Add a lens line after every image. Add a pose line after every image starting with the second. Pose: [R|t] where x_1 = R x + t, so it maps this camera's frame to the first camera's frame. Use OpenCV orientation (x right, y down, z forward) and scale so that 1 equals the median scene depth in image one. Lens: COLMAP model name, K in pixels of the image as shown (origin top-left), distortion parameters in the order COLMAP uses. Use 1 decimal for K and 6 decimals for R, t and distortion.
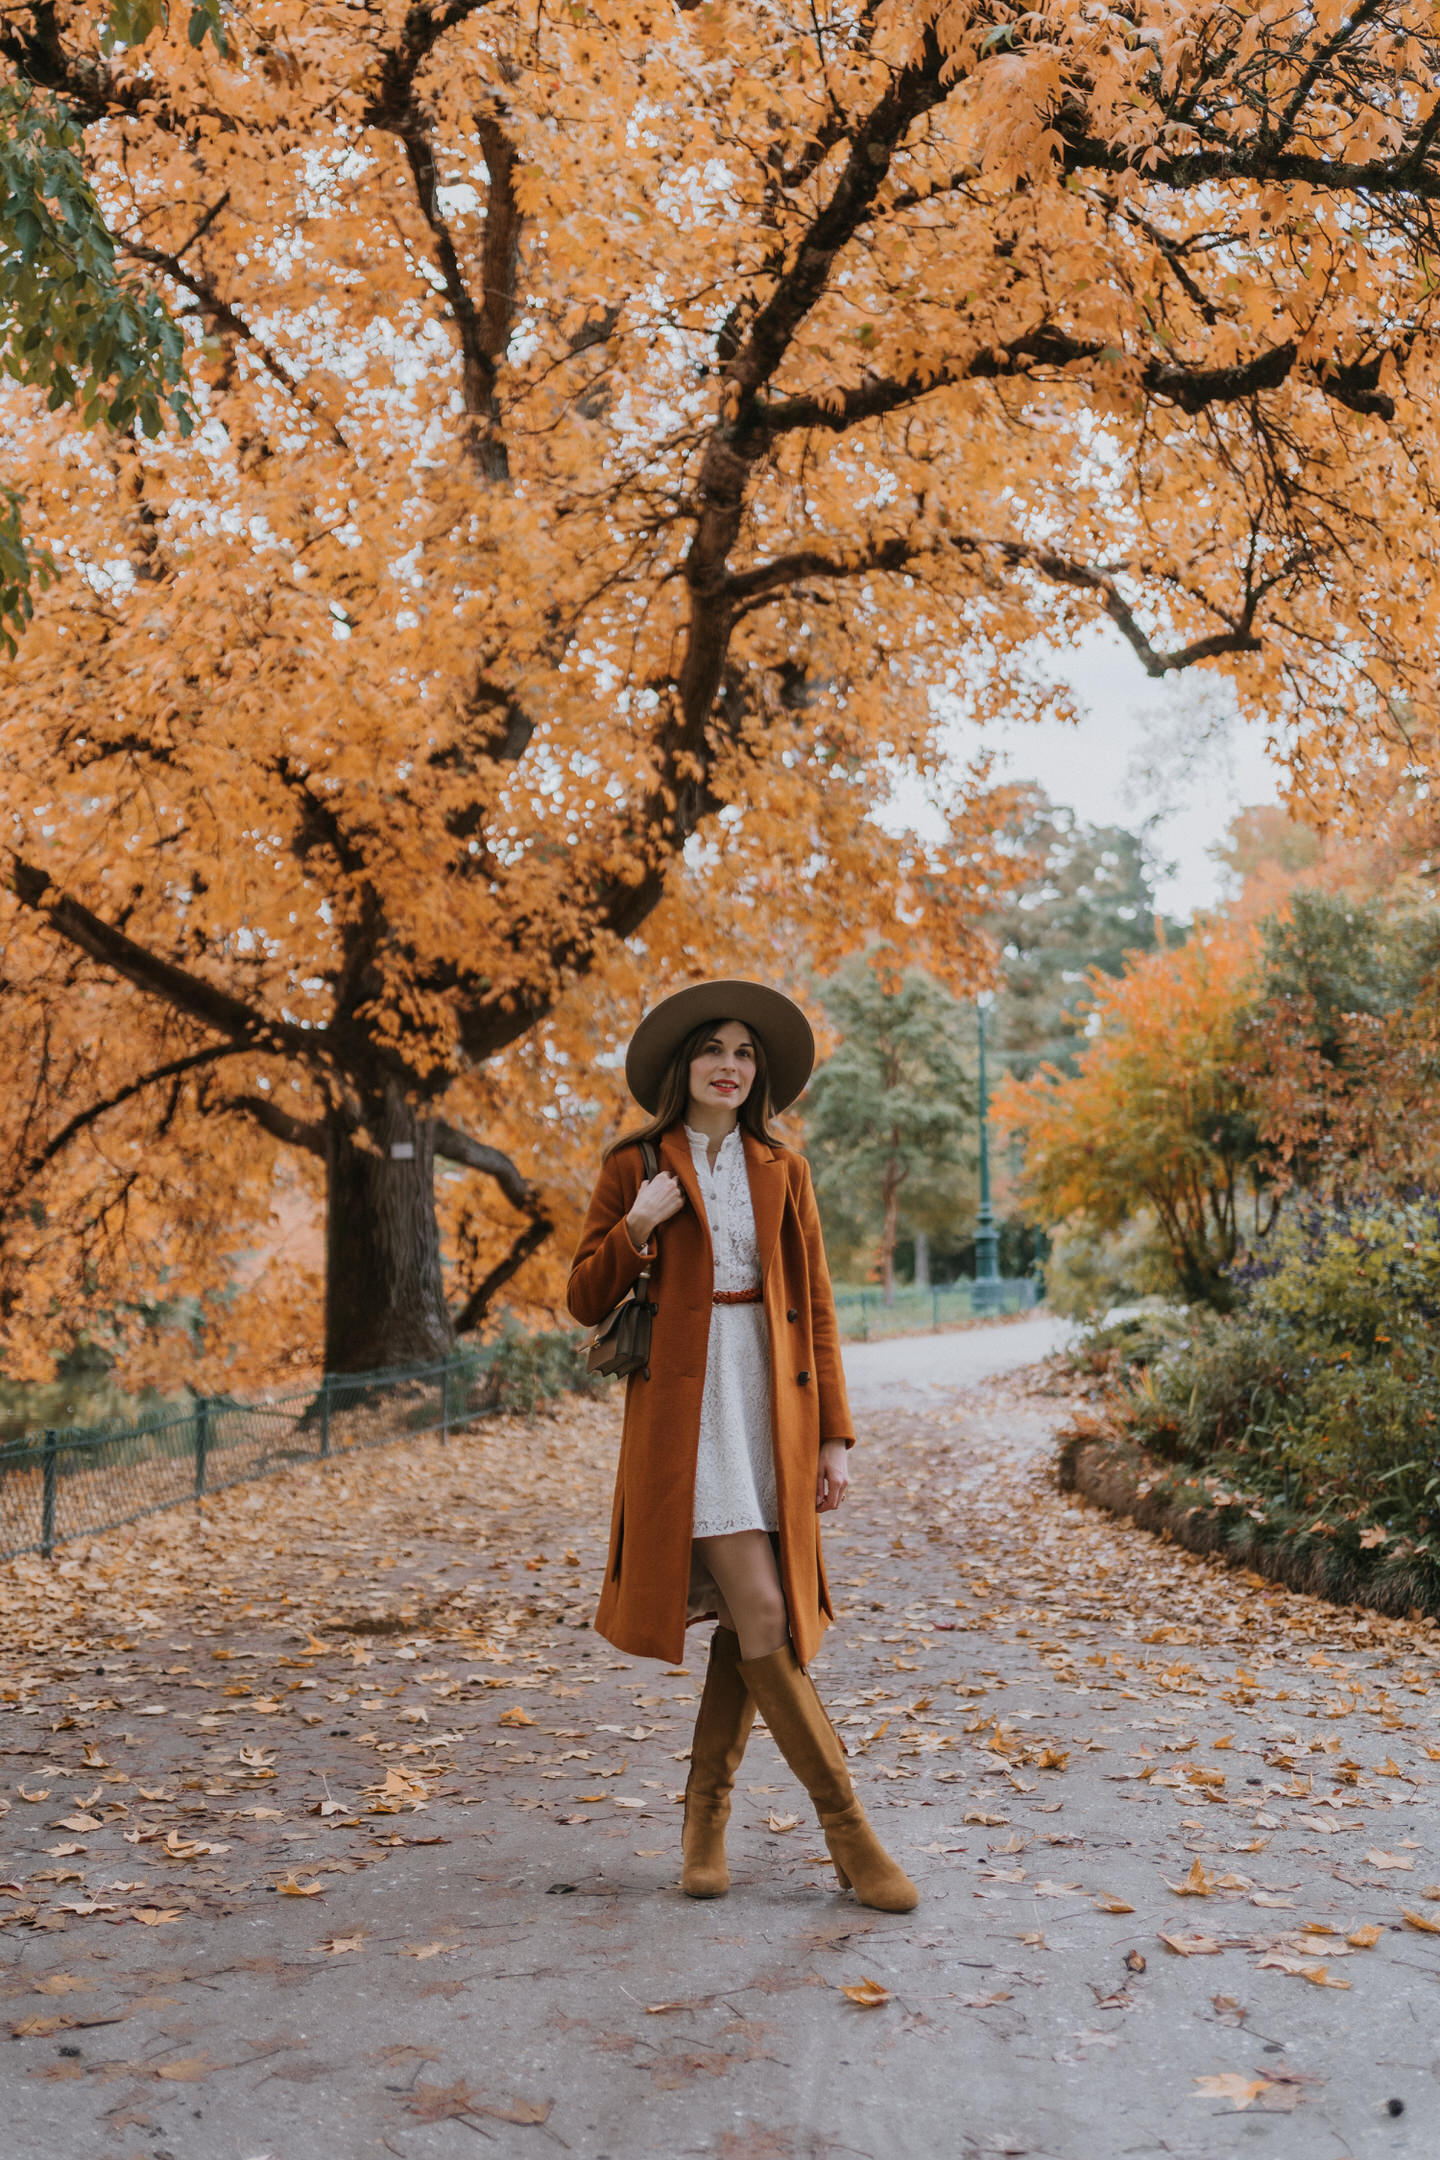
lens RADIAL K [[2208.2, 0, 718.8], [0, 2208.2, 1076.7], [0, 0, 1]] dist [0.001058, 0.024707]
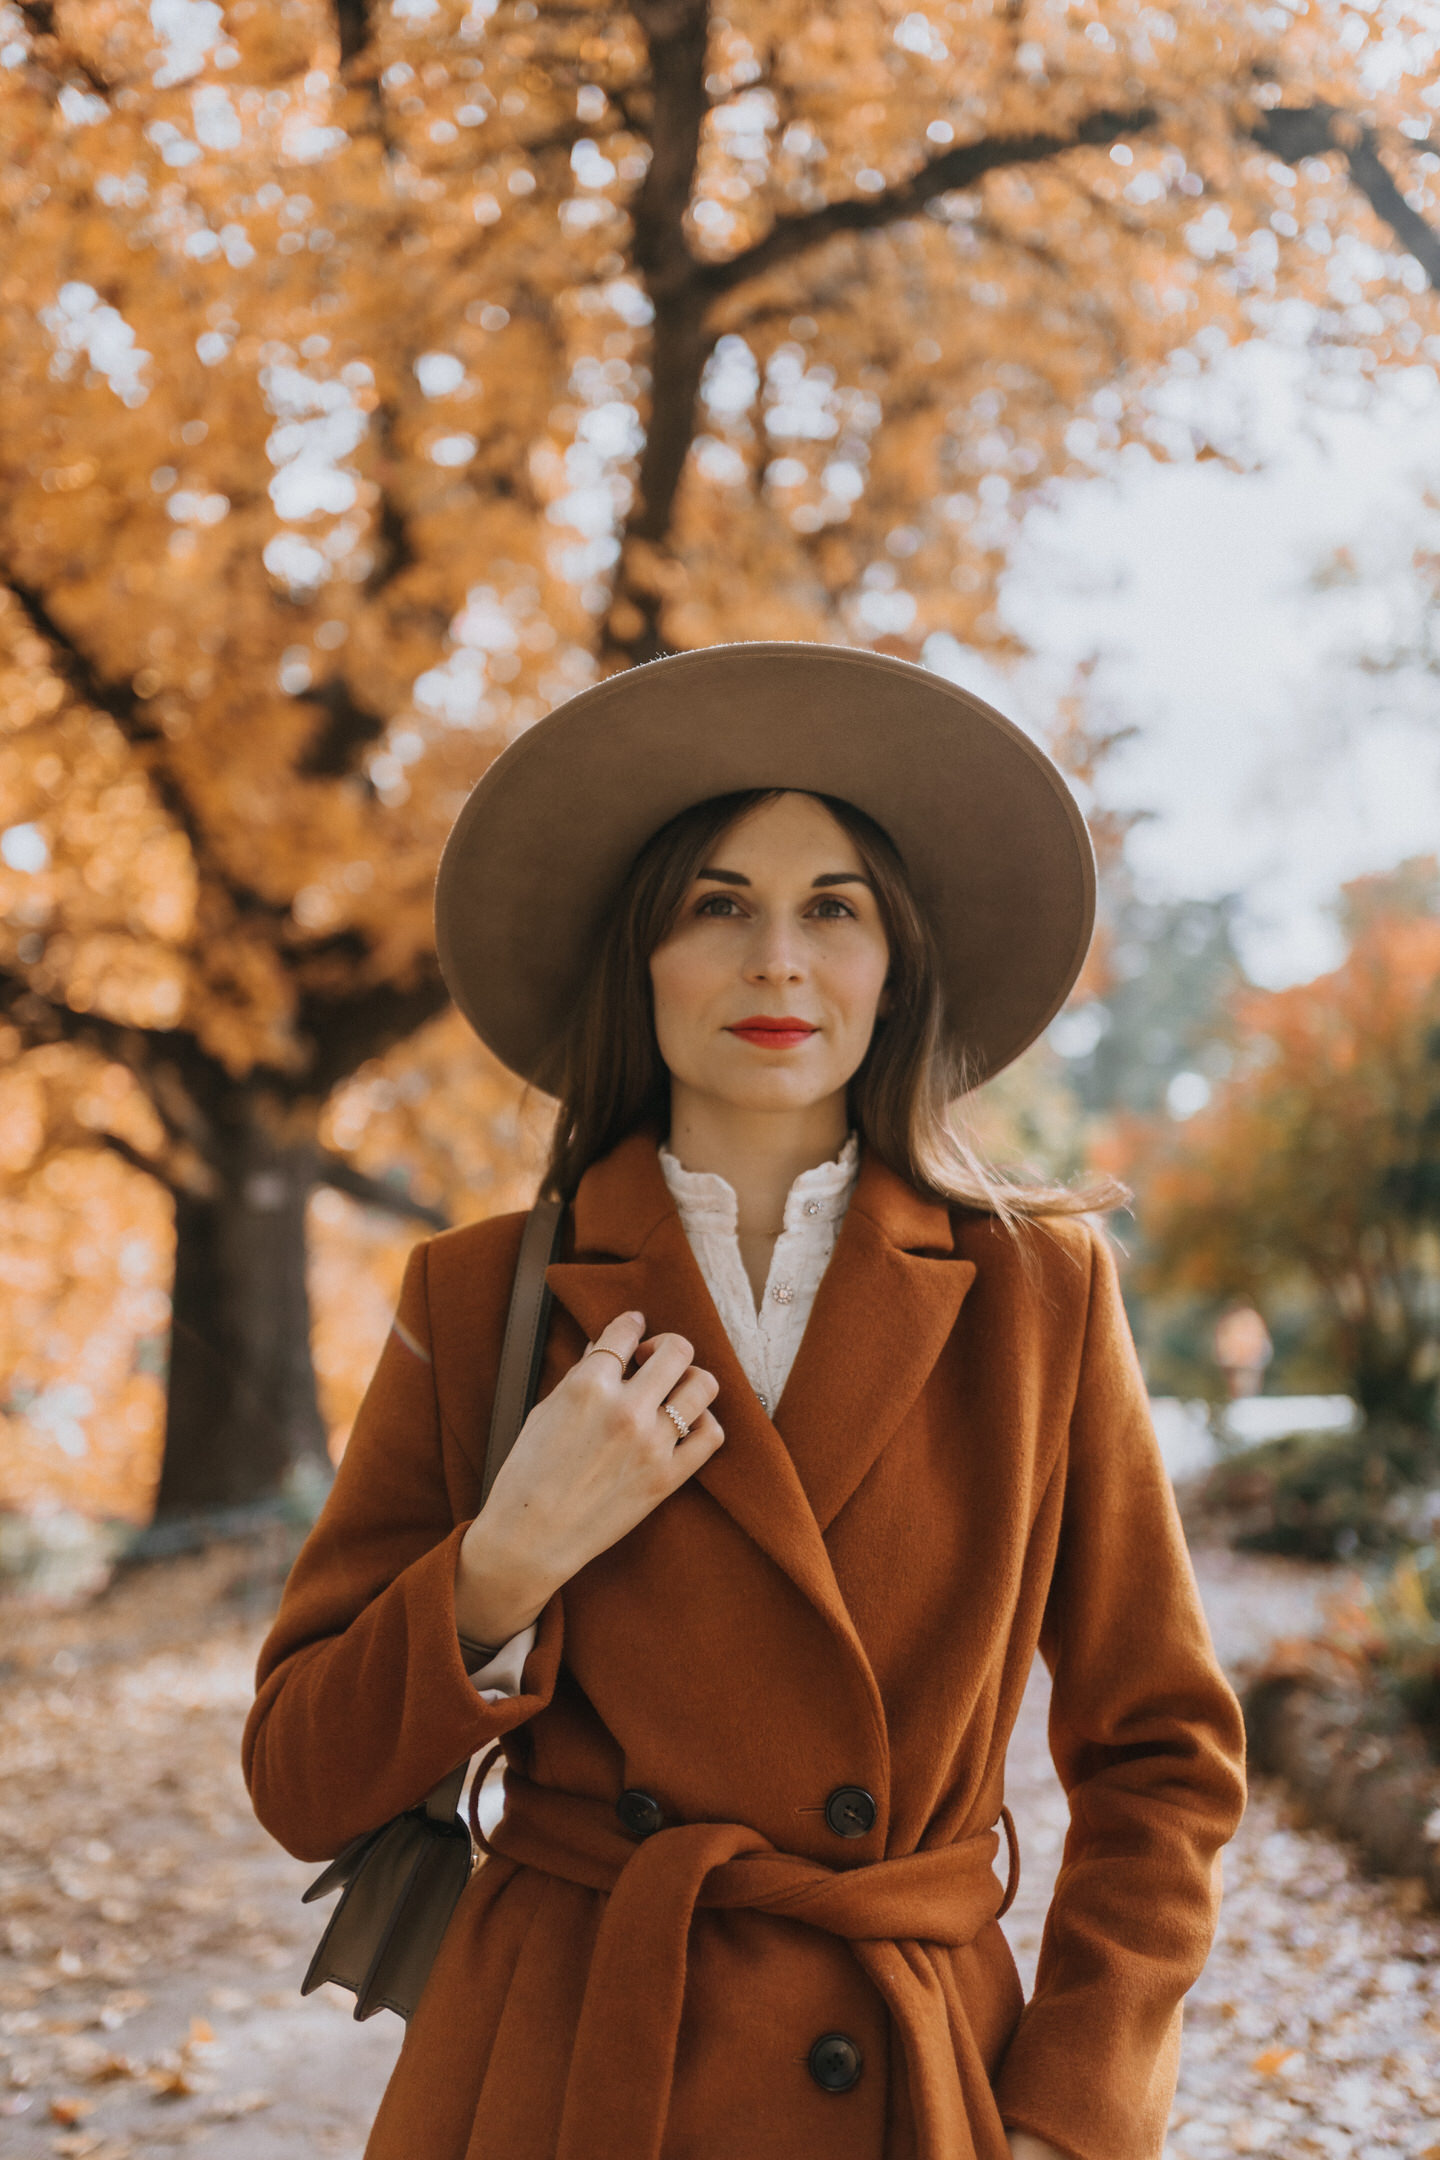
lens RADIAL K [[2219.3, 0, 725.9], [0, 2219.3, 1095.1], [0, 0, 1]] dist [0.073045, -0.102815]
pose [[0.999453, 0.008244, -0.032037, 0.034802], [-0.009111, 0.999594, -0.027006, 0.027557], [0.031801, 0.027283, 0.999122, 0.389388]]
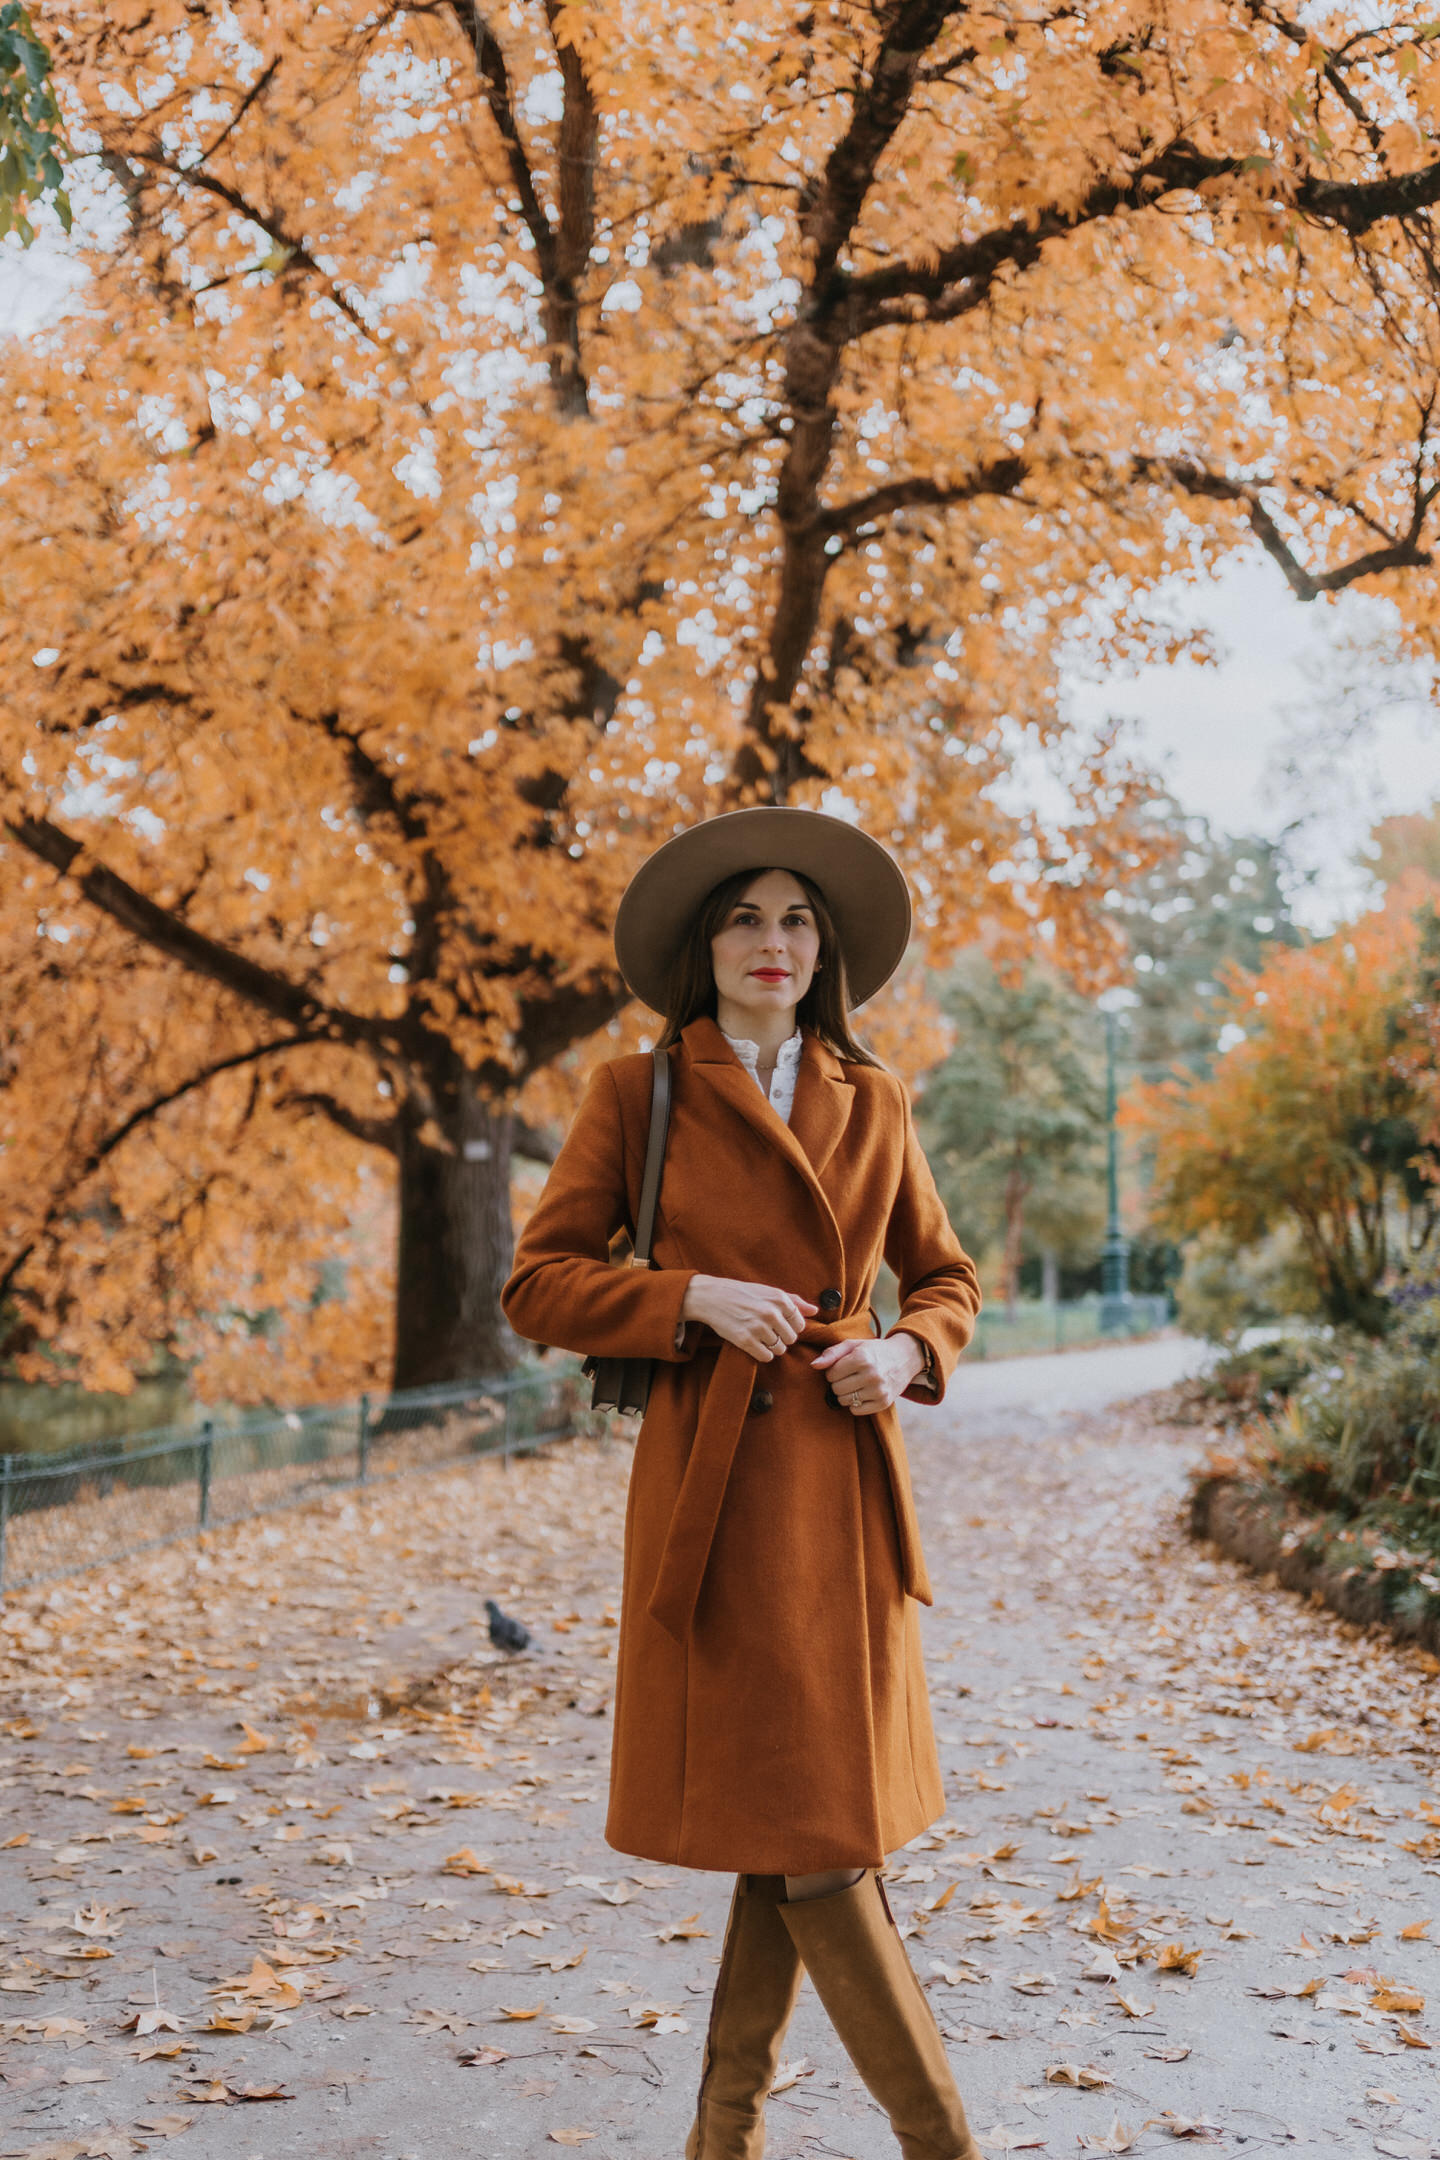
lens RADIAL K [[2212.6, 0, 718.6], [0, 2212.6, 1069.9], [0, 0, 1]] dist [-0.002350, 0.020099]
pose [[0.998281, 0.006011, -0.058297, 0.016475], [-0.006559, 0.999936, -0.009210, 0.010459], [0.058238, 0.009577, 0.998257, 0.104952]]
